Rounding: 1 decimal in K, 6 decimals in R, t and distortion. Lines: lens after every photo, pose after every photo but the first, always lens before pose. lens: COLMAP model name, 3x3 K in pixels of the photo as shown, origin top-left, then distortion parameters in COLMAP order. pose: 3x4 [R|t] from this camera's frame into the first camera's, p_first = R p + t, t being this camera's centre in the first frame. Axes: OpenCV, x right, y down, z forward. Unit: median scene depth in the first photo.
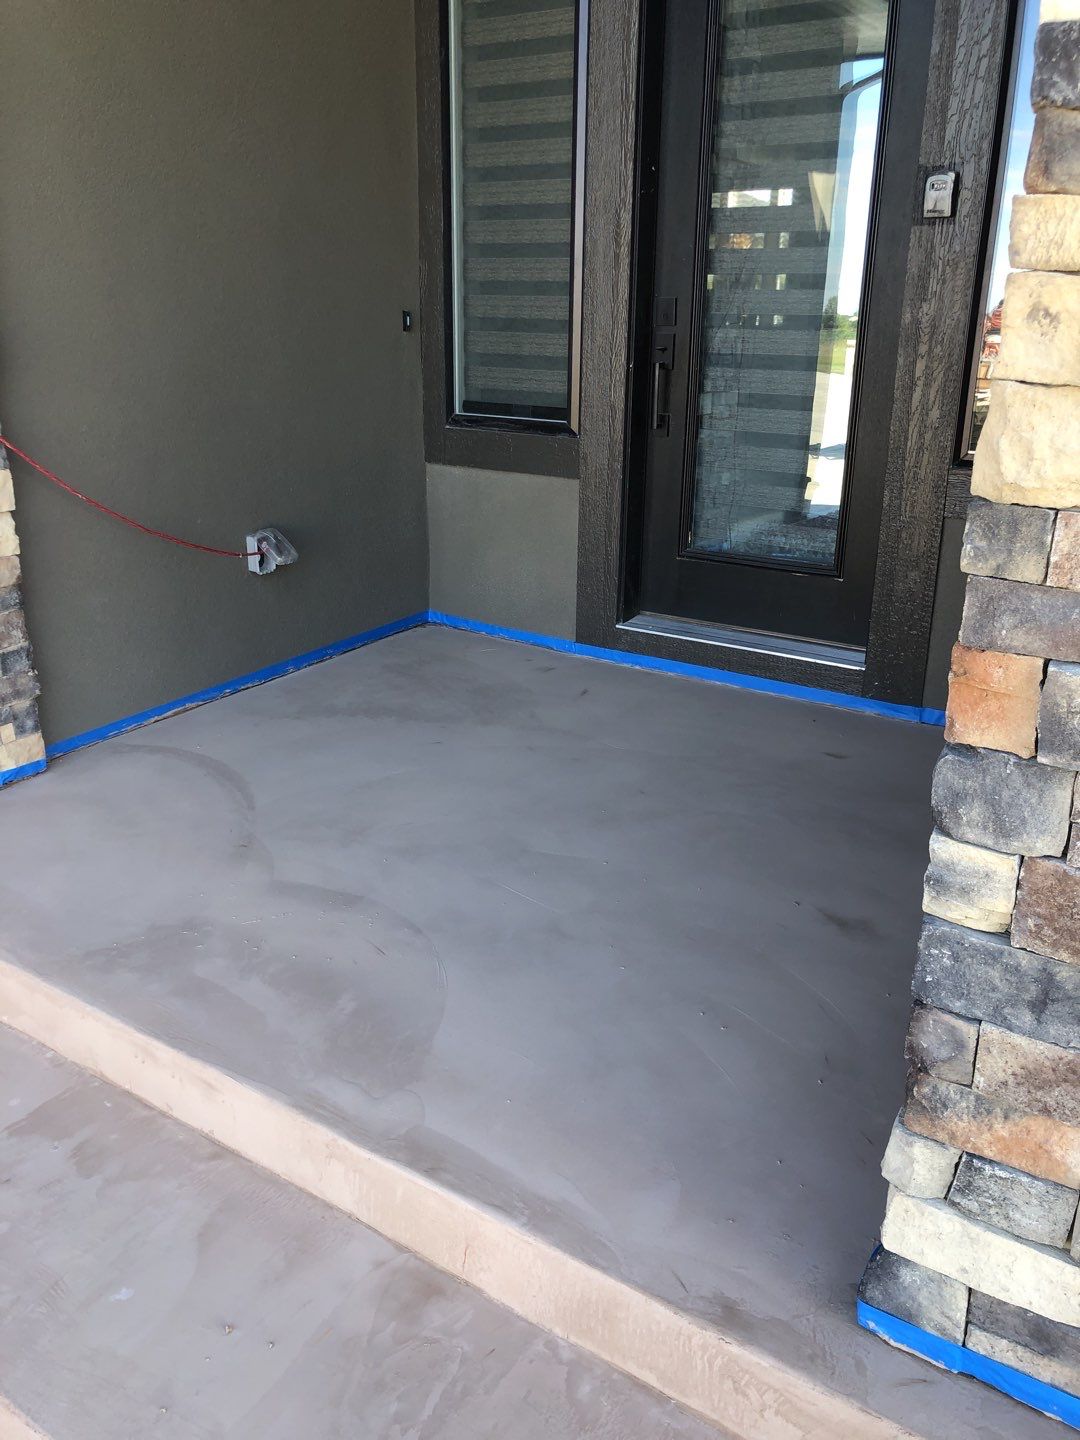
lens RADIAL K [[1187.6, 0, 542.2], [0, 1187.6, 706.3], [0, 0, 1]] dist [0.025458, -0.021738]
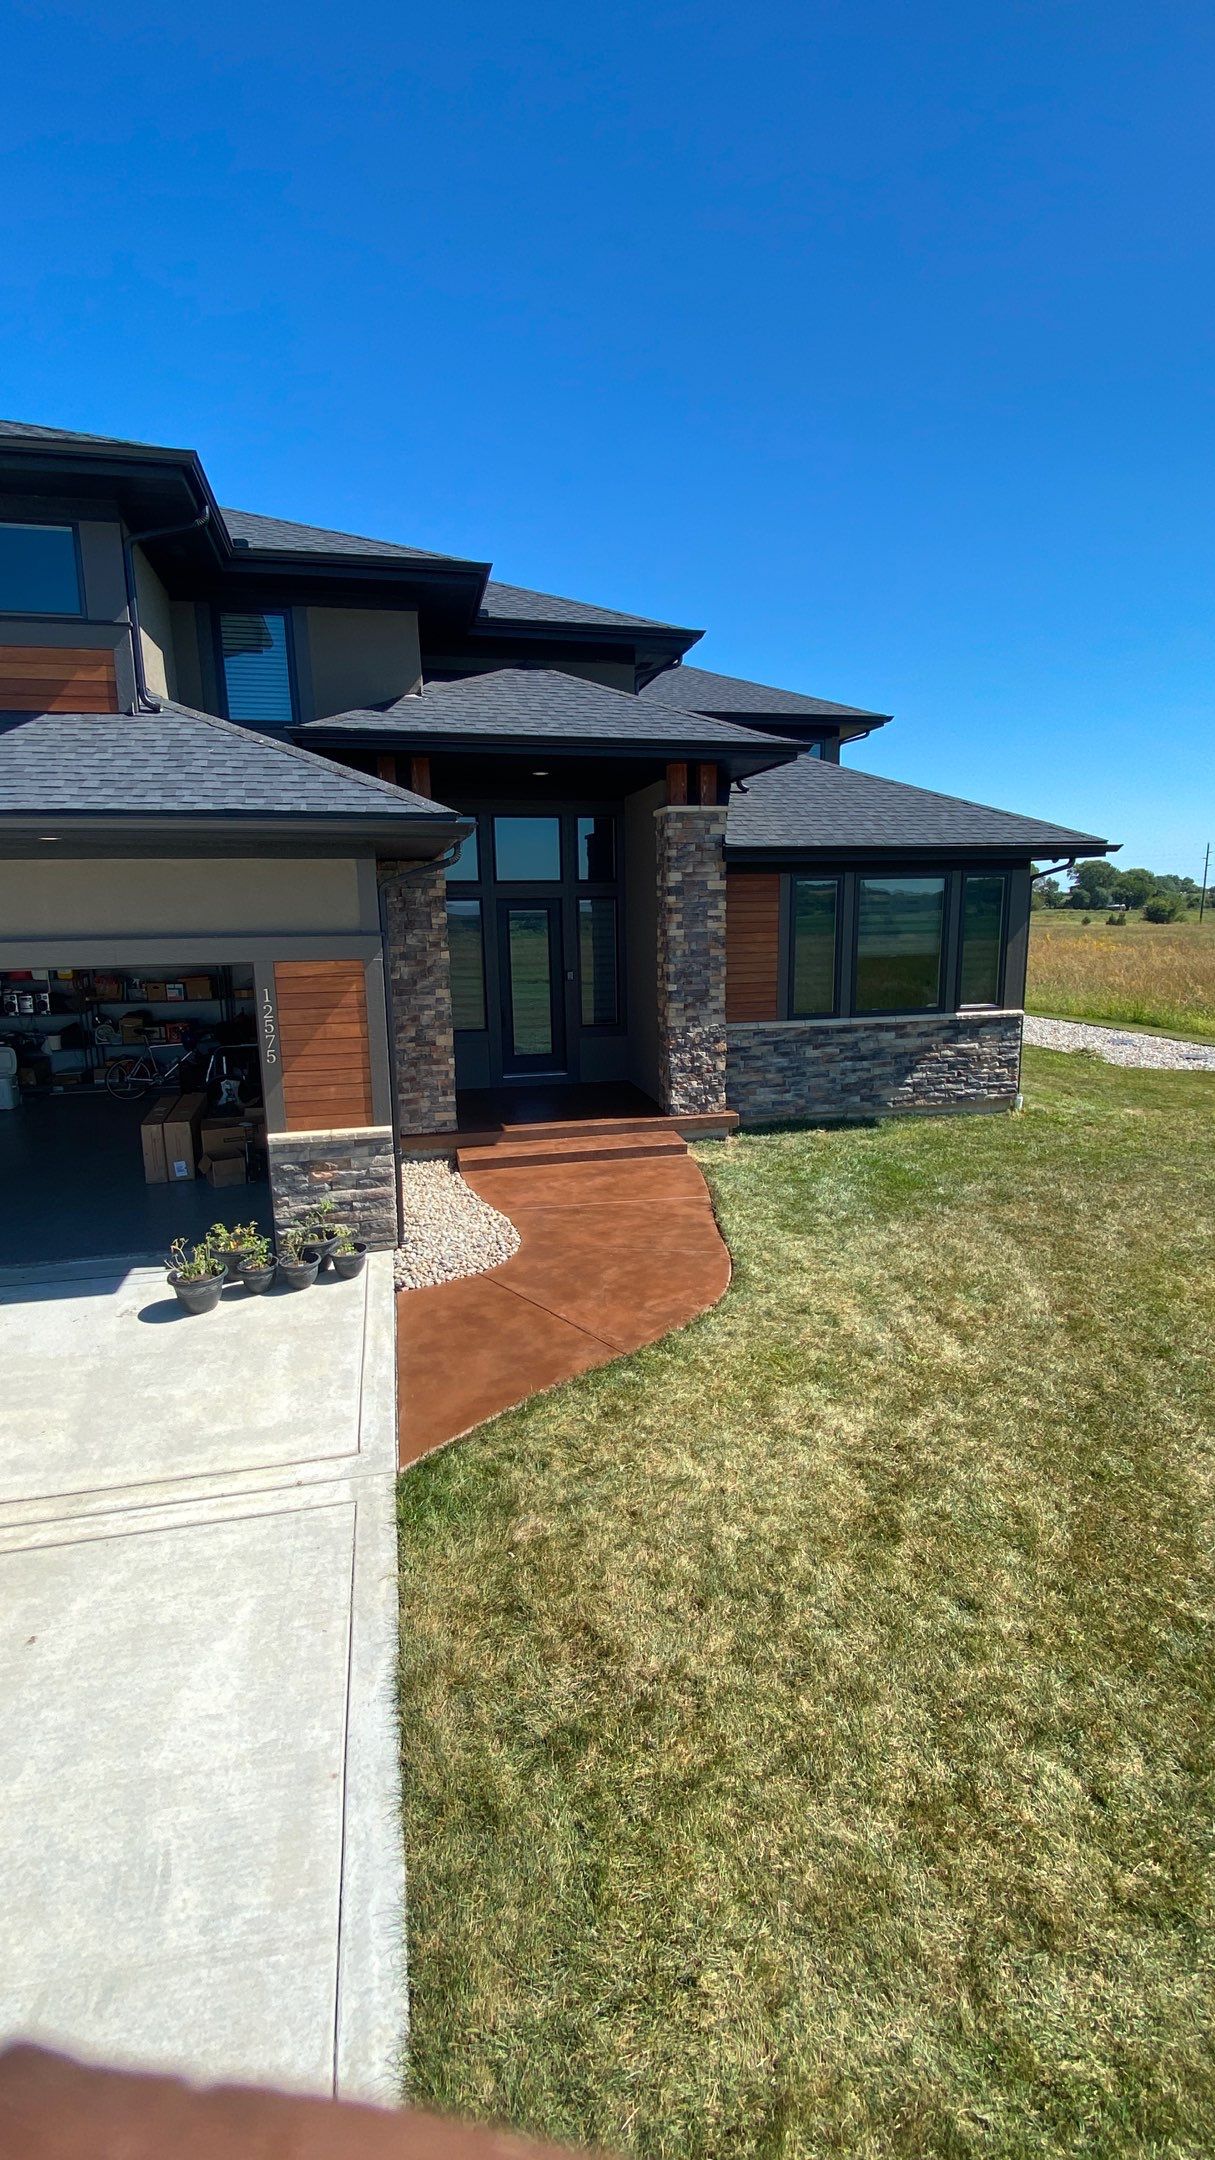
lens RADIAL K [[960.5, 0, 612.4], [0, 960.5, 1070.7], [0, 0, 1]] dist [0.086251, -0.000306]
pose [[0.688119, -0.149379, 0.710055, -2.027218], [0.259215, 0.964612, -0.048275, 0.164929], [-0.677717, 0.217276, 0.702490, -1.540119]]
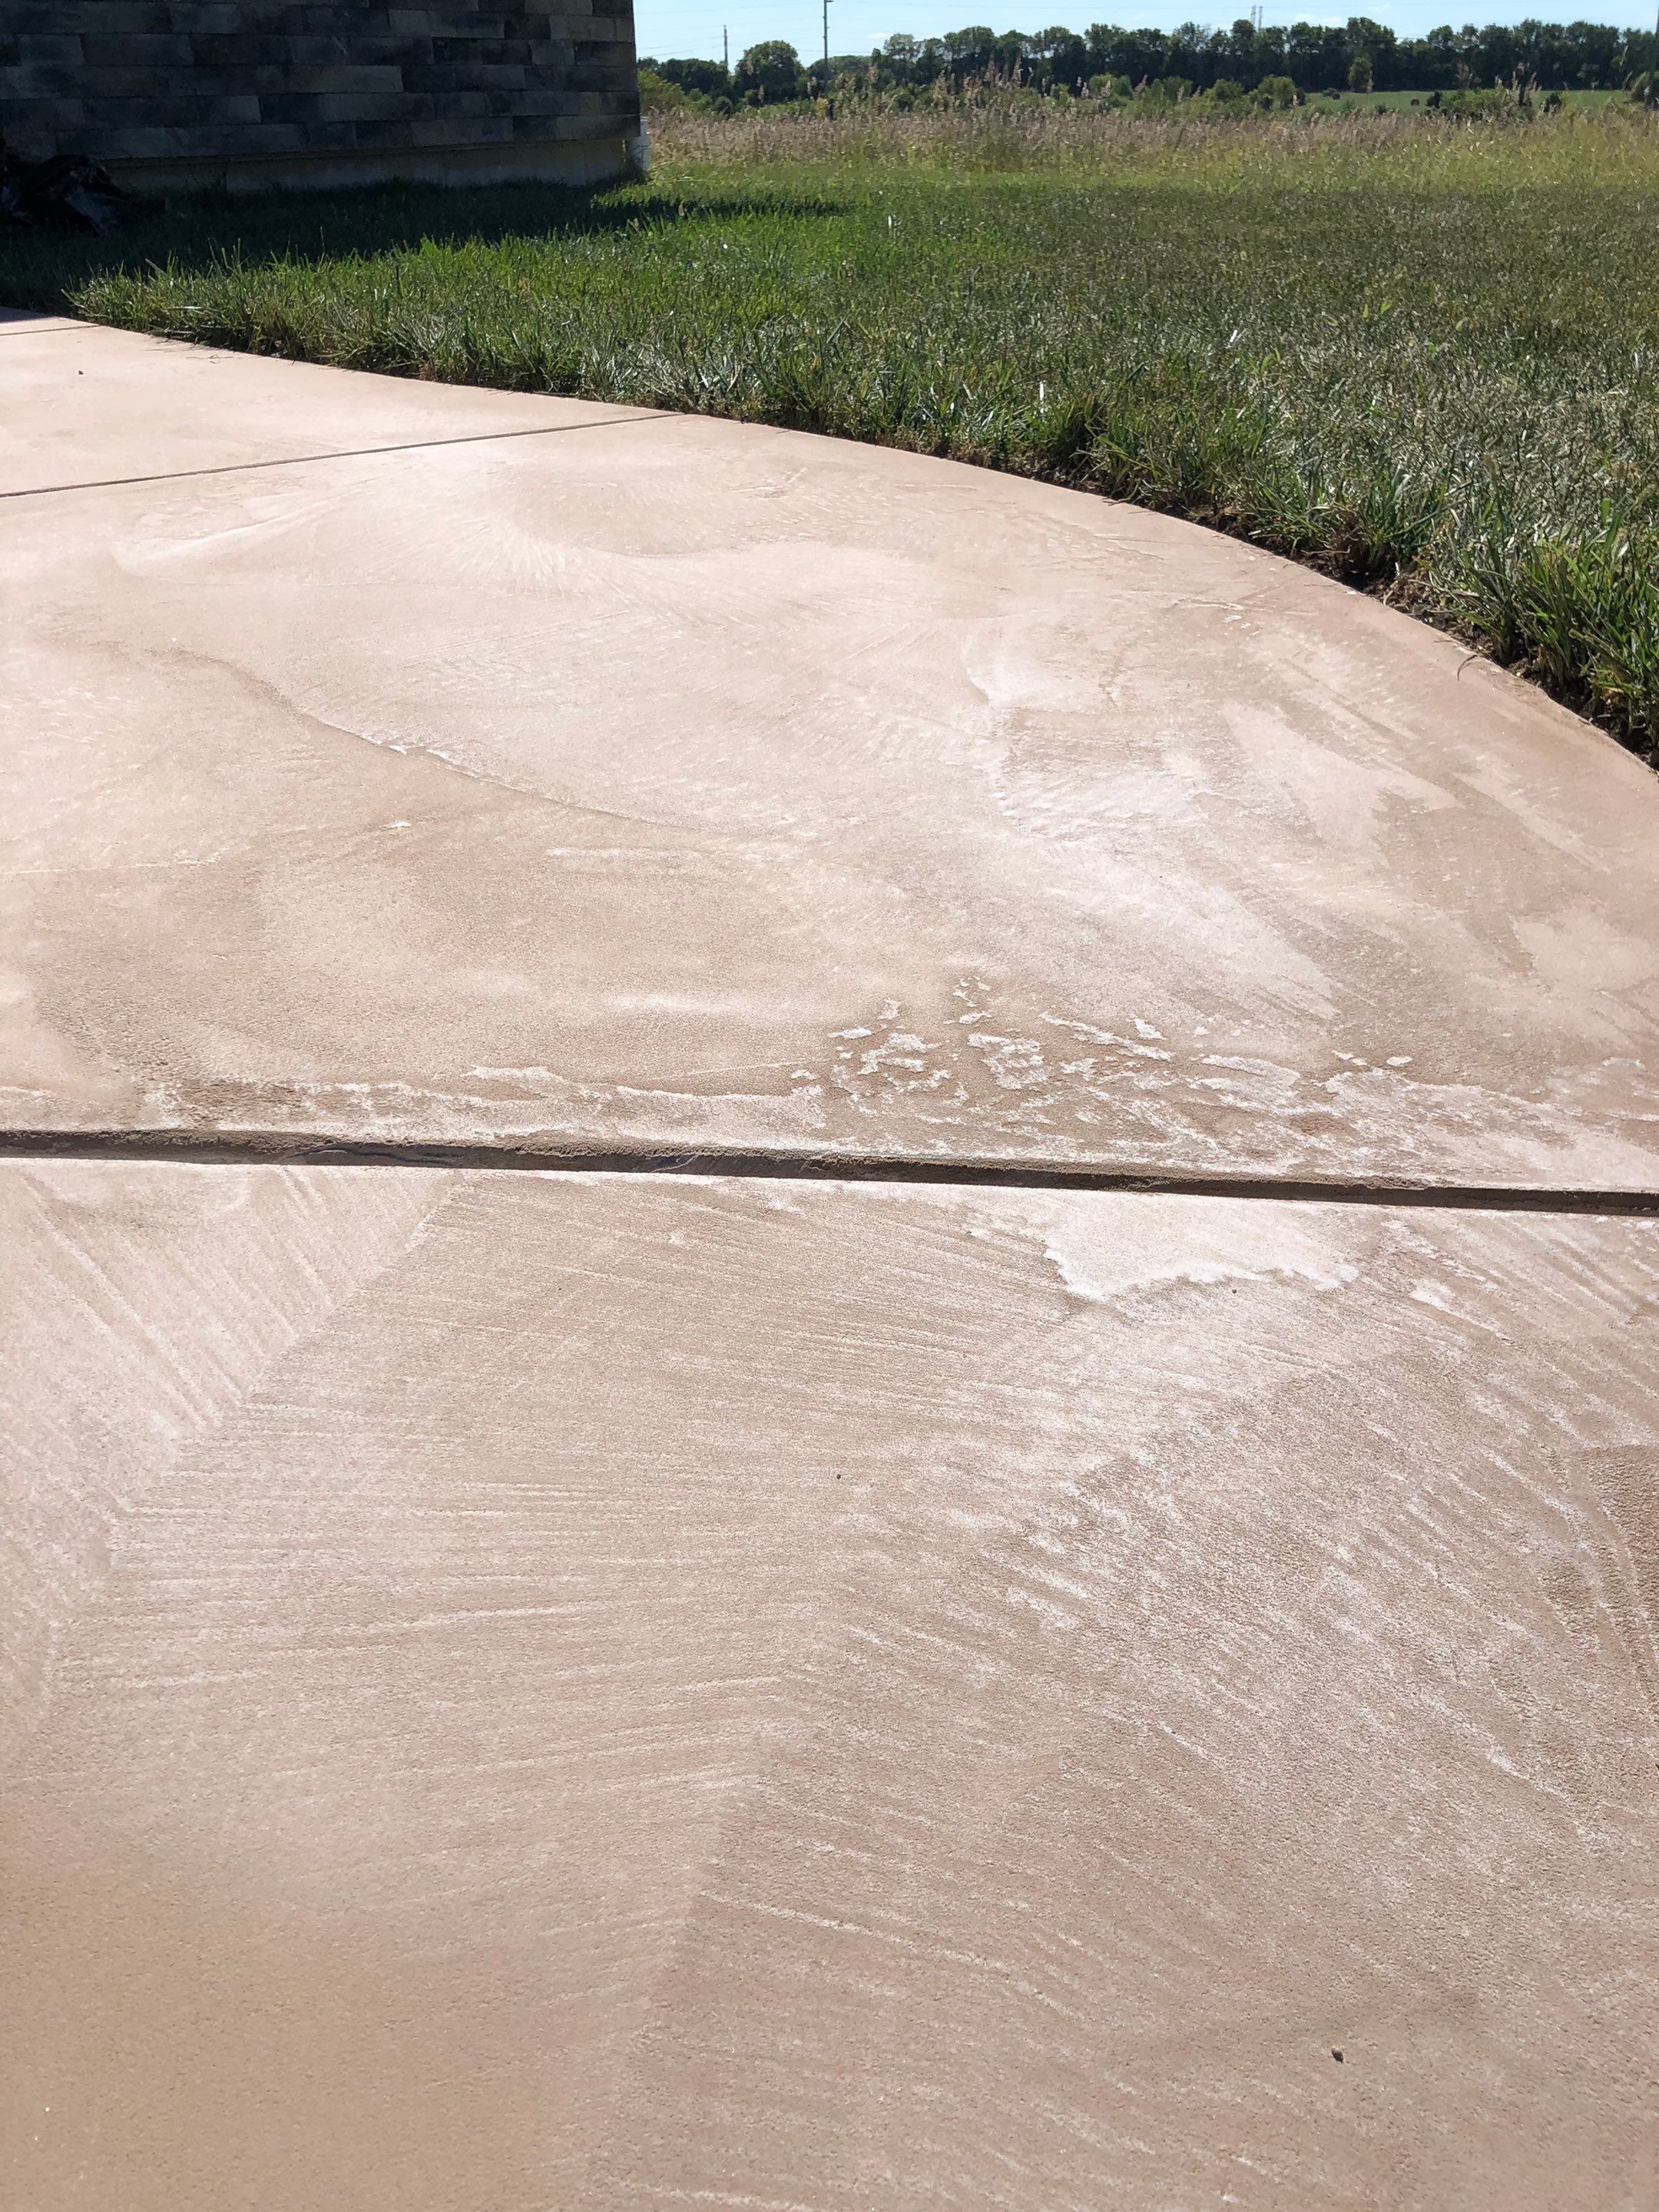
lens RADIAL K [[1824.2, 0, 788.9], [0, 1824.2, 1075.5], [0, 0, 1]] dist [0.025458, -0.021738]
pose [[-0.041543, -0.479983, 0.876293, -1.083796], [0.352508, 0.813610, 0.462361, 0.417631], [-0.934886, 0.328108, 0.135398, -0.236575]]
